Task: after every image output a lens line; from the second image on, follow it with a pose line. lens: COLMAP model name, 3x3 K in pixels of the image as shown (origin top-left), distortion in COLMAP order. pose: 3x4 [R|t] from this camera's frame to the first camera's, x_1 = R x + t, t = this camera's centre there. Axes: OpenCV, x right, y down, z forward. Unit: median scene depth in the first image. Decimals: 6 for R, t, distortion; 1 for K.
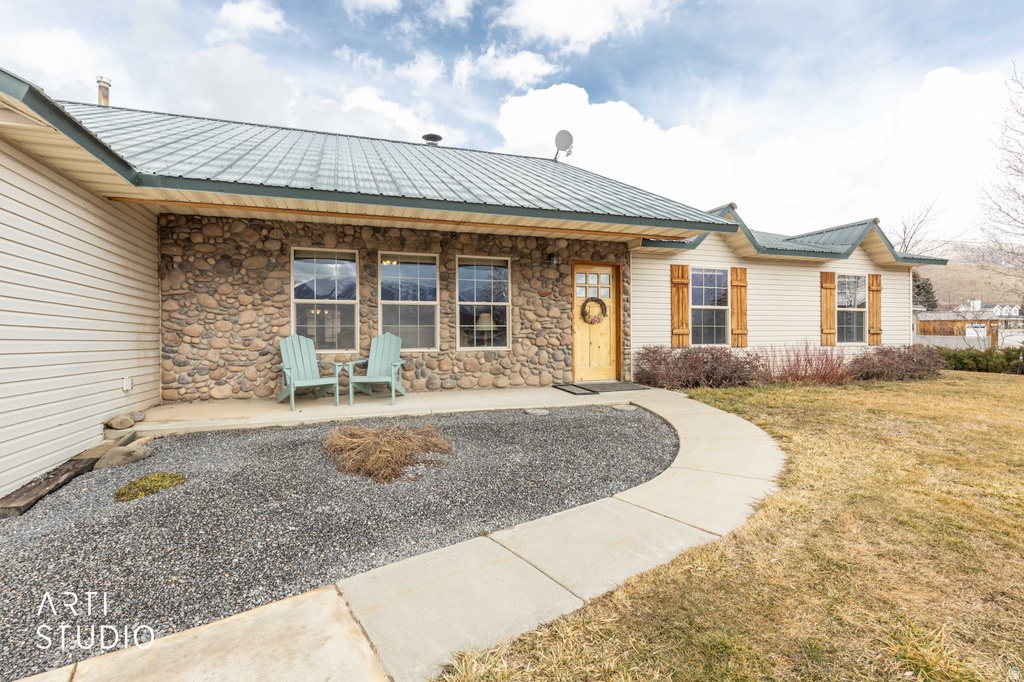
lens RADIAL K [[465.1, 0, 515.8], [0, 465.1, 335.6], [0, 0, 1]] dist [0.012941, 0.000090]
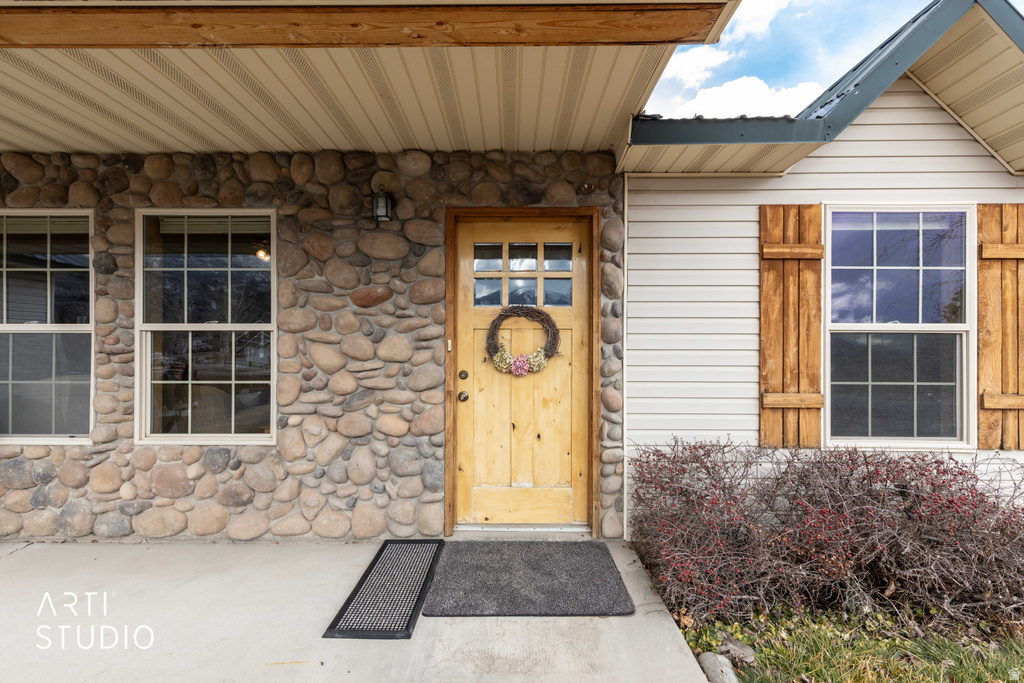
lens RADIAL K [[480.4, 0, 510.2], [0, 480.4, 359.8], [0, 0, 1]] dist [0.008478, -0.000115]
pose [[0.946324, 0.008571, -0.323107, 0.284619], [-0.006399, 0.999949, 0.007785, -0.041359], [0.323157, -0.005300, 0.946331, 0.624303]]
